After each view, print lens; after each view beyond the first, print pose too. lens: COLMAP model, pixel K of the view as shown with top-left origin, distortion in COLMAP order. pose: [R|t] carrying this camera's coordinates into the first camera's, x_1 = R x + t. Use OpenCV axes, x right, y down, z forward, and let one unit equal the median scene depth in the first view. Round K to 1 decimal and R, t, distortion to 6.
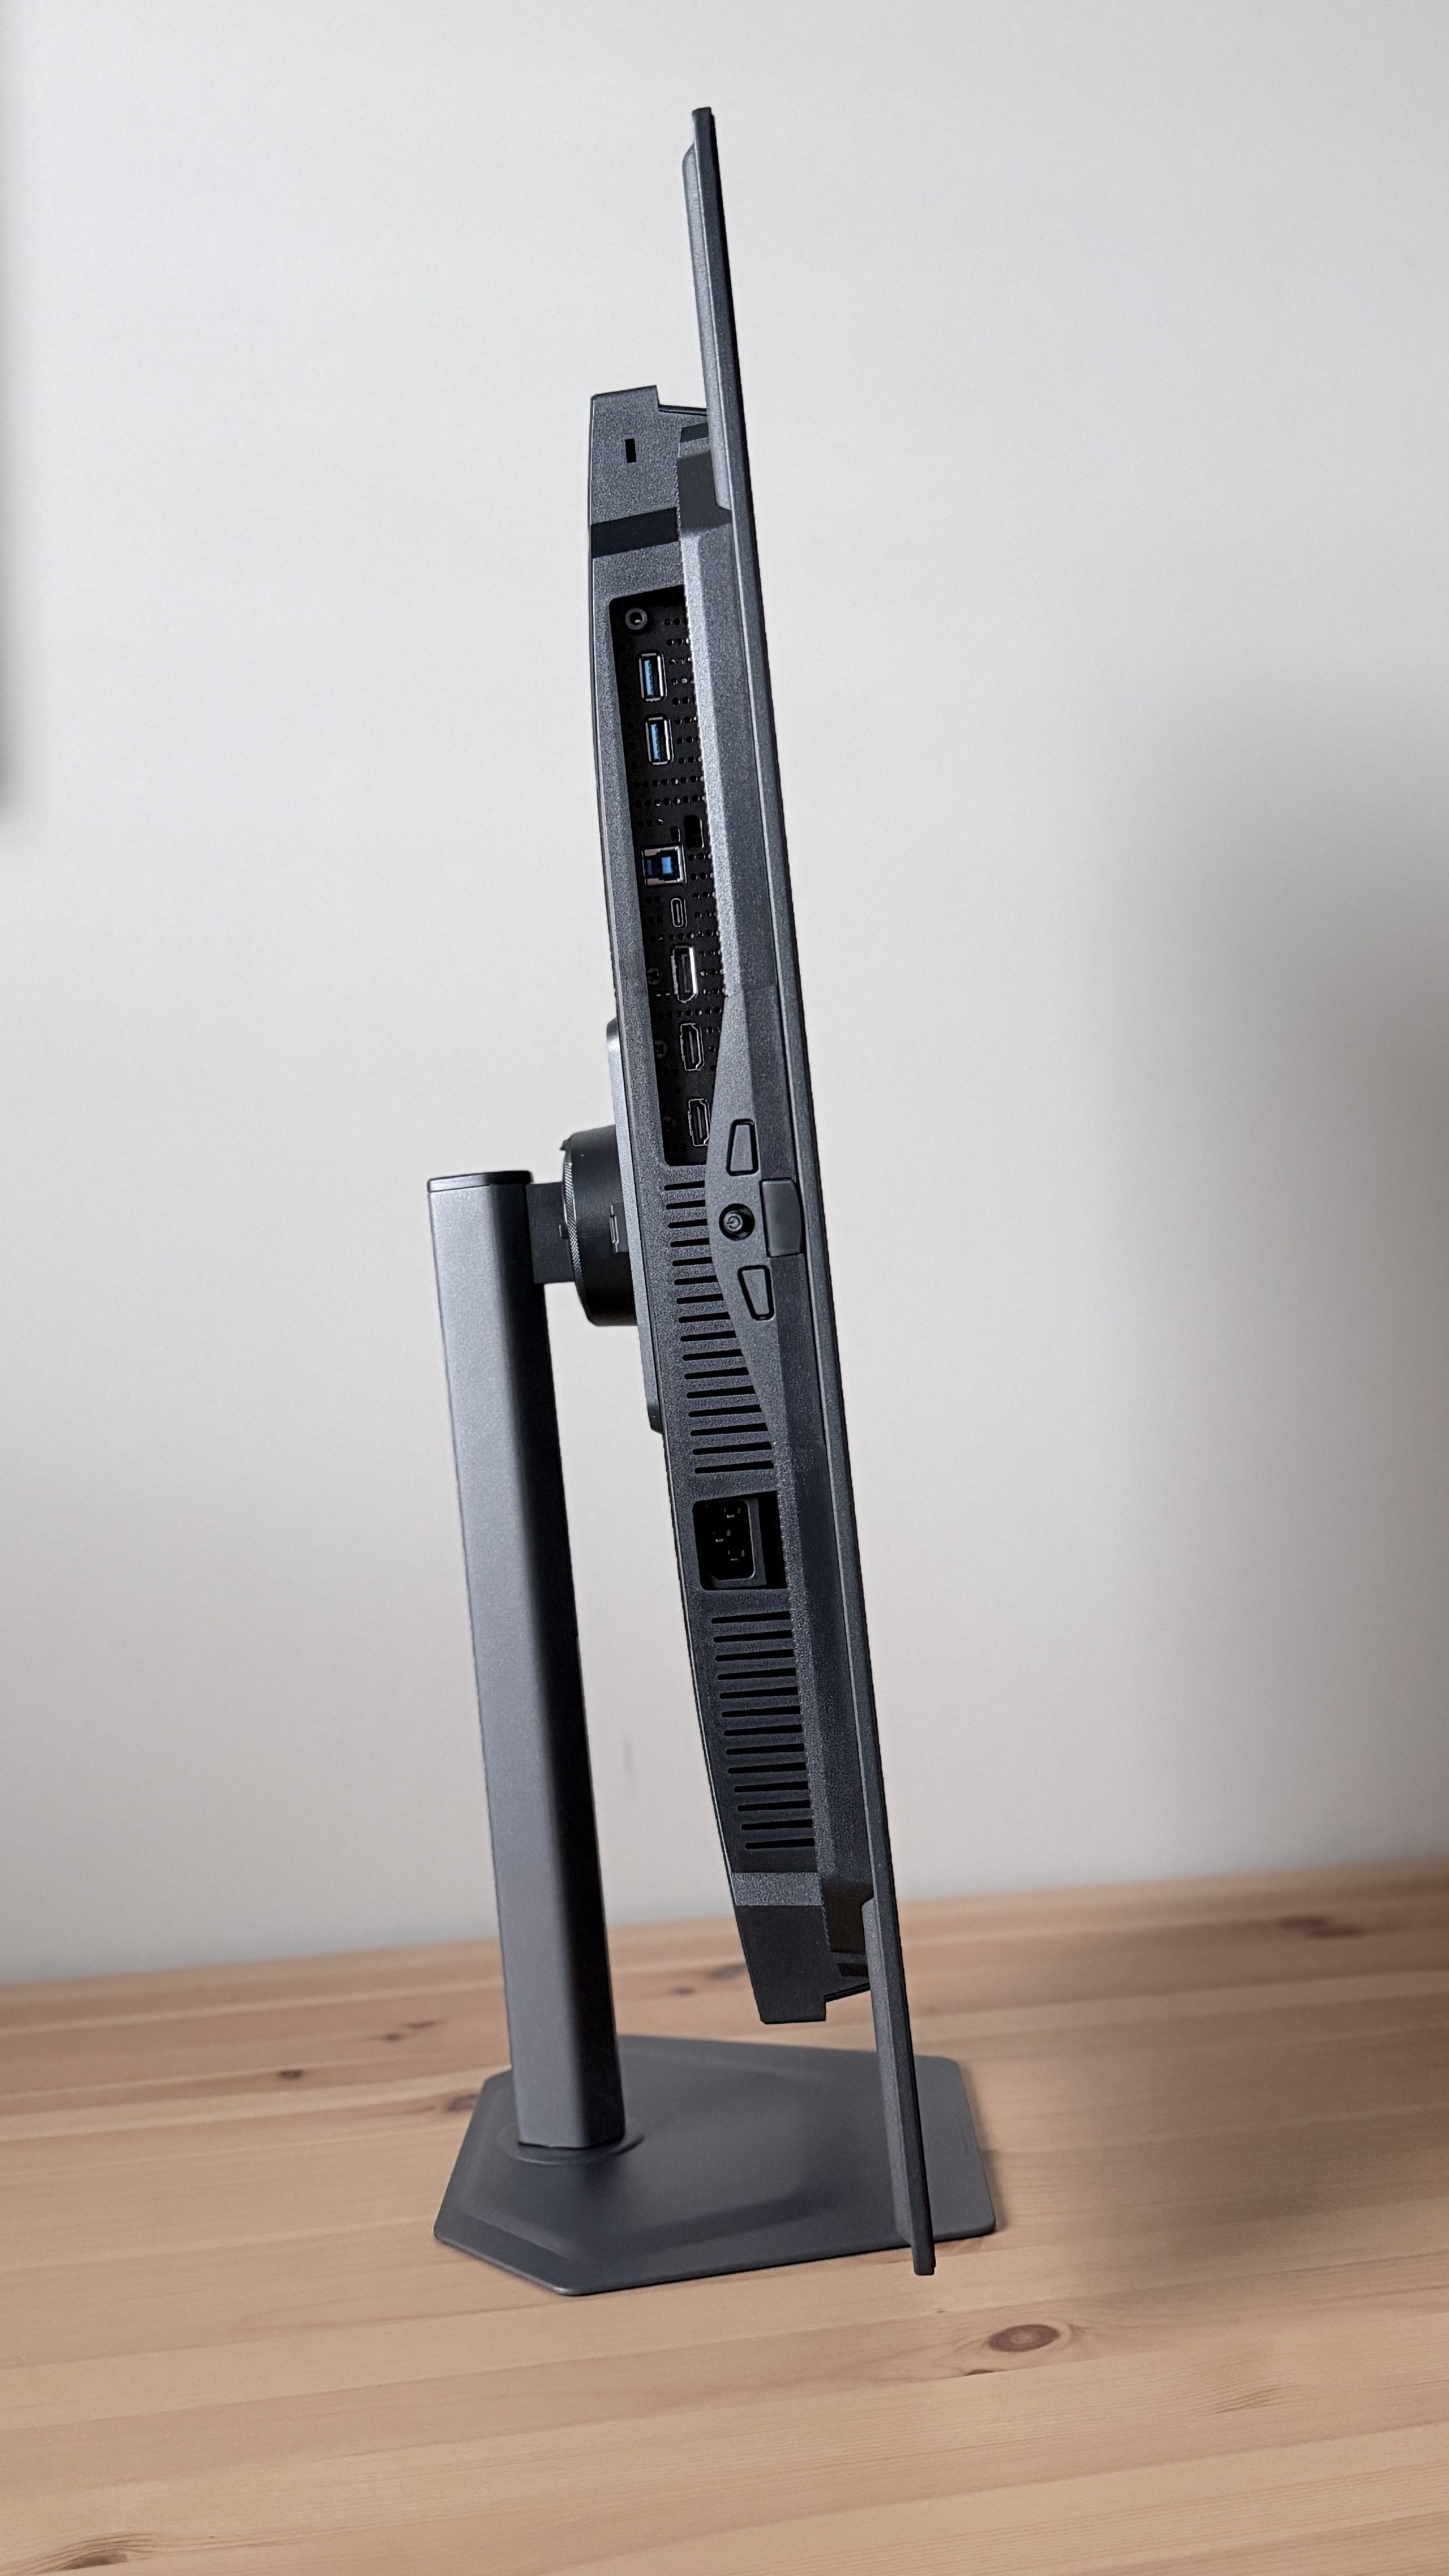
lens RADIAL K [[2371.0, 0, 724.5], [0, 2371.0, 1288.0], [0, 0, 1]] dist [0.103131, -0.010110]
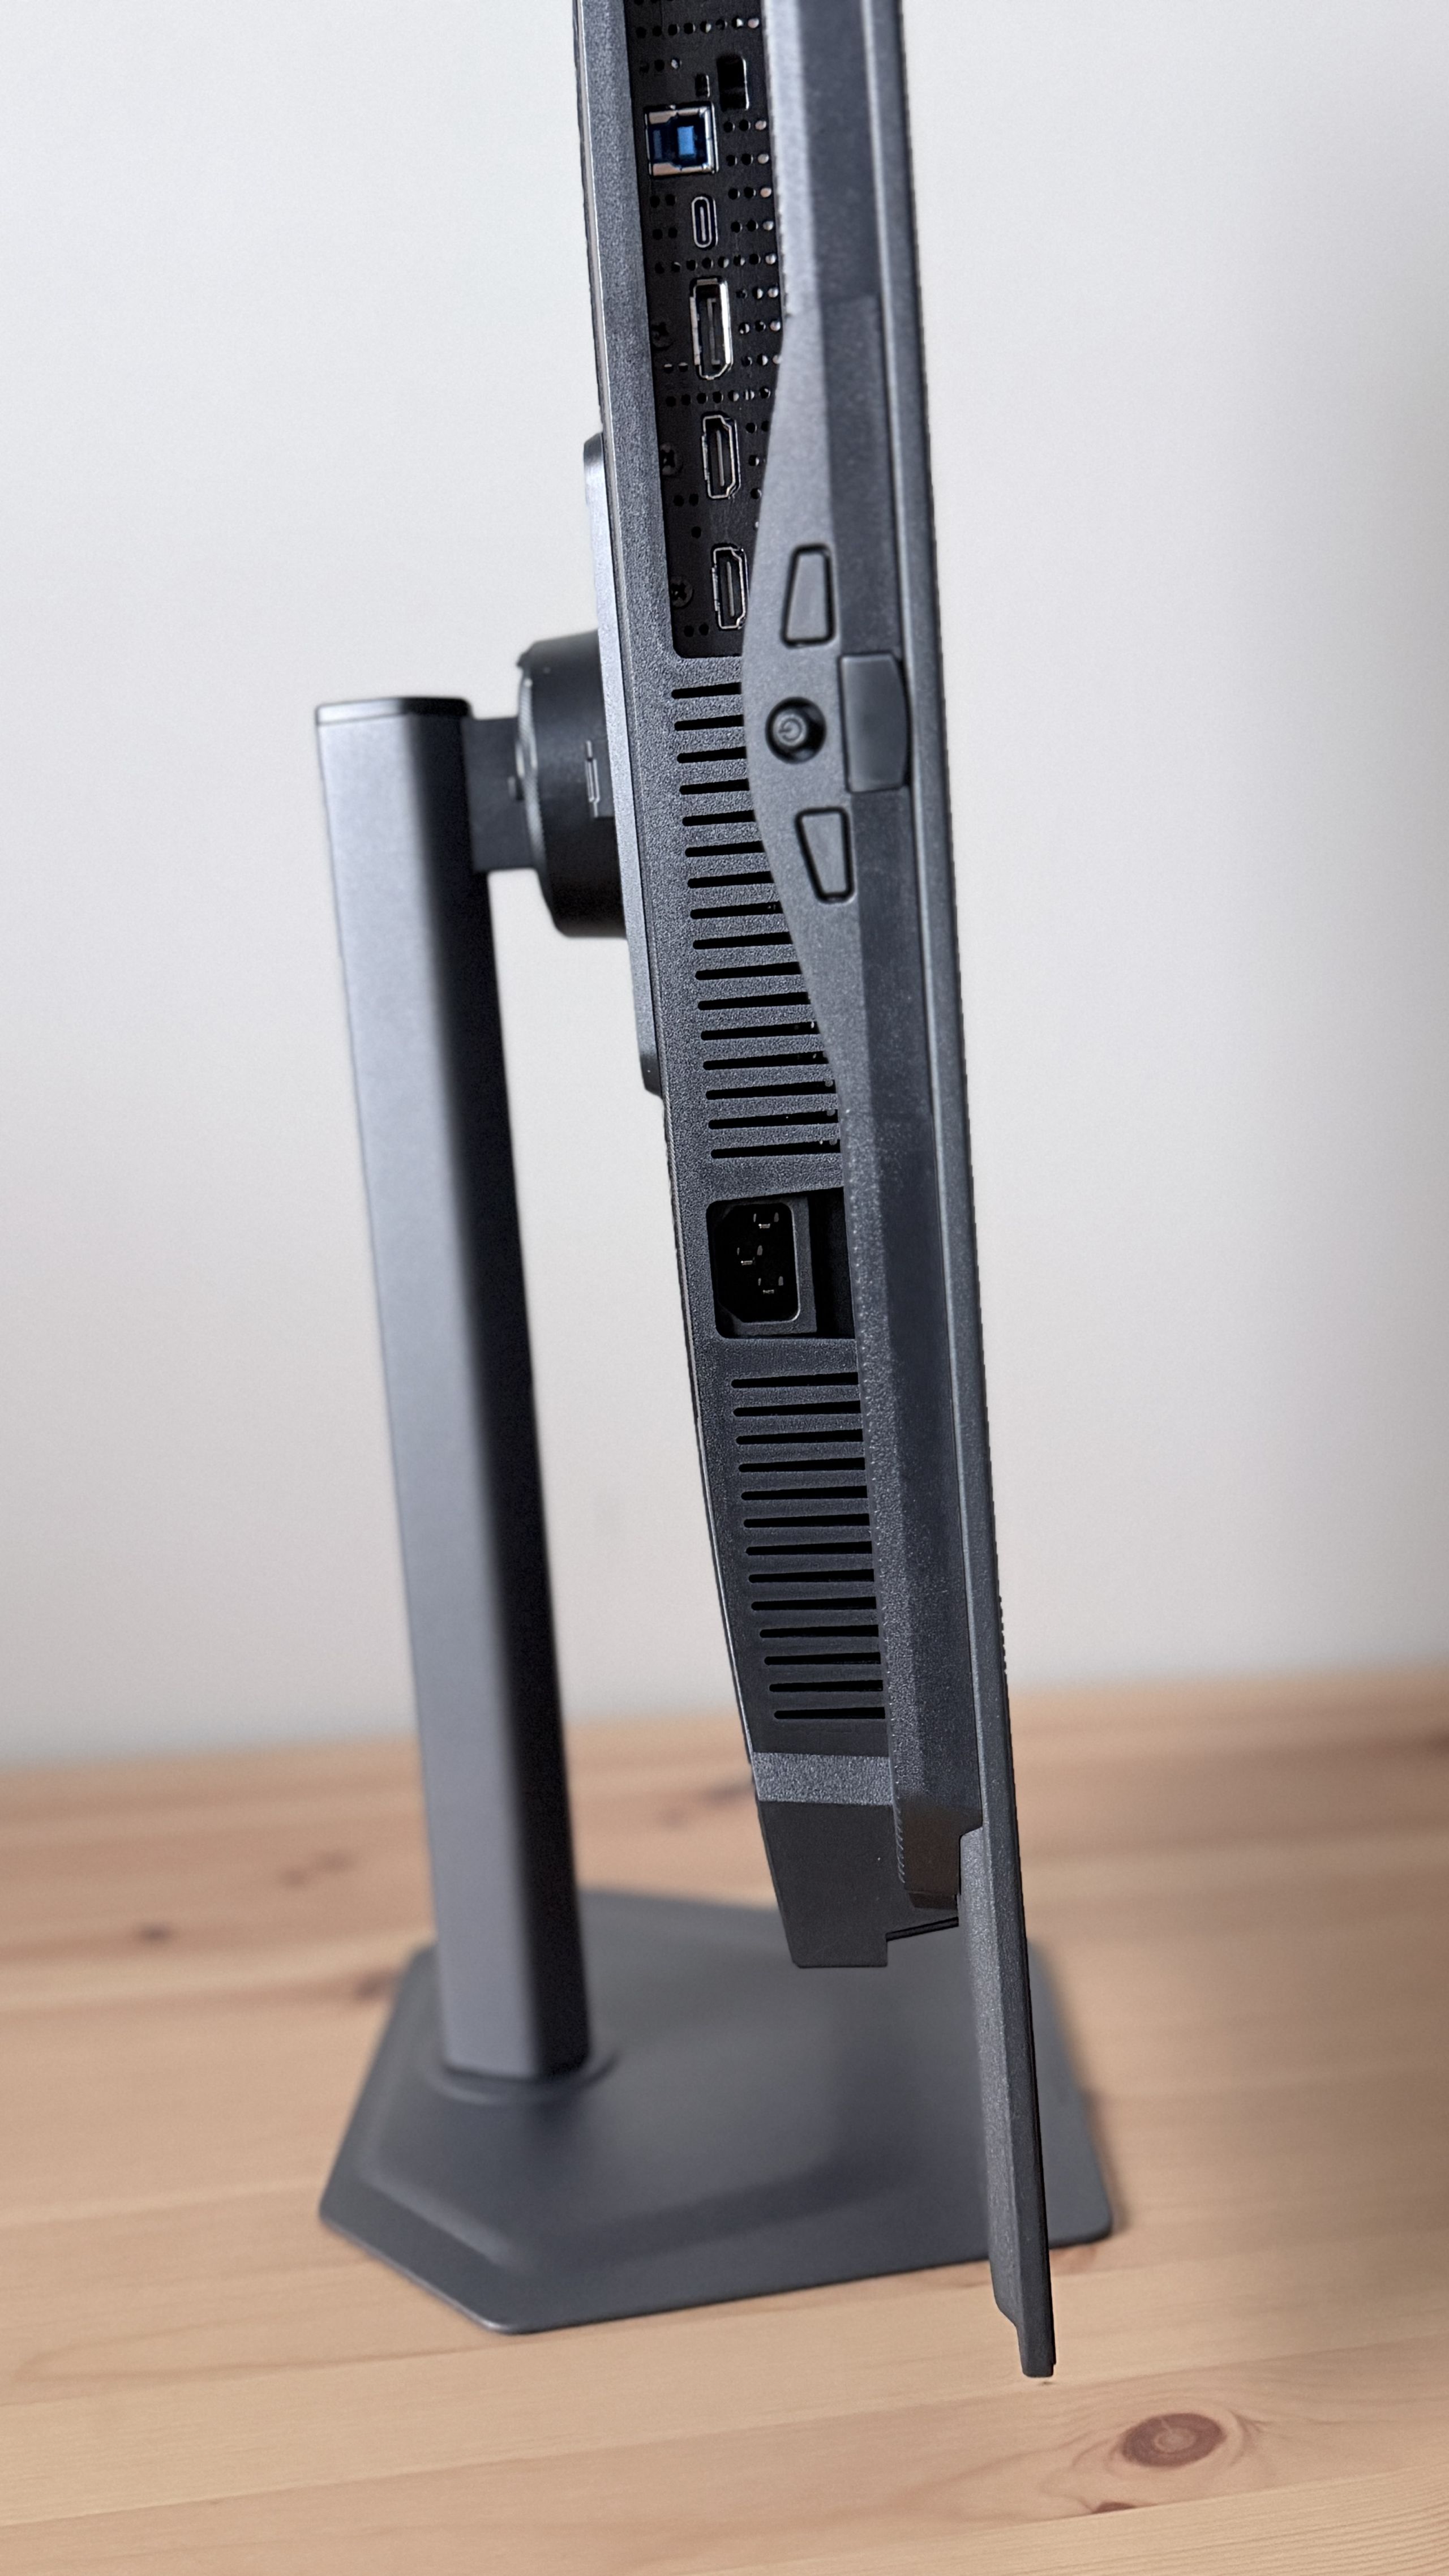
lens RADIAL K [[2371.0, 0, 724.5], [0, 2371.0, 1288.0], [0, 0, 1]] dist [0.103131, -0.010110]
pose [[0.999744, 0.022370, 0.003354, -0.010190], [-0.022617, 0.991102, 0.131171, 0.028723], [-0.000390, -0.131213, 0.991354, 0.359154]]
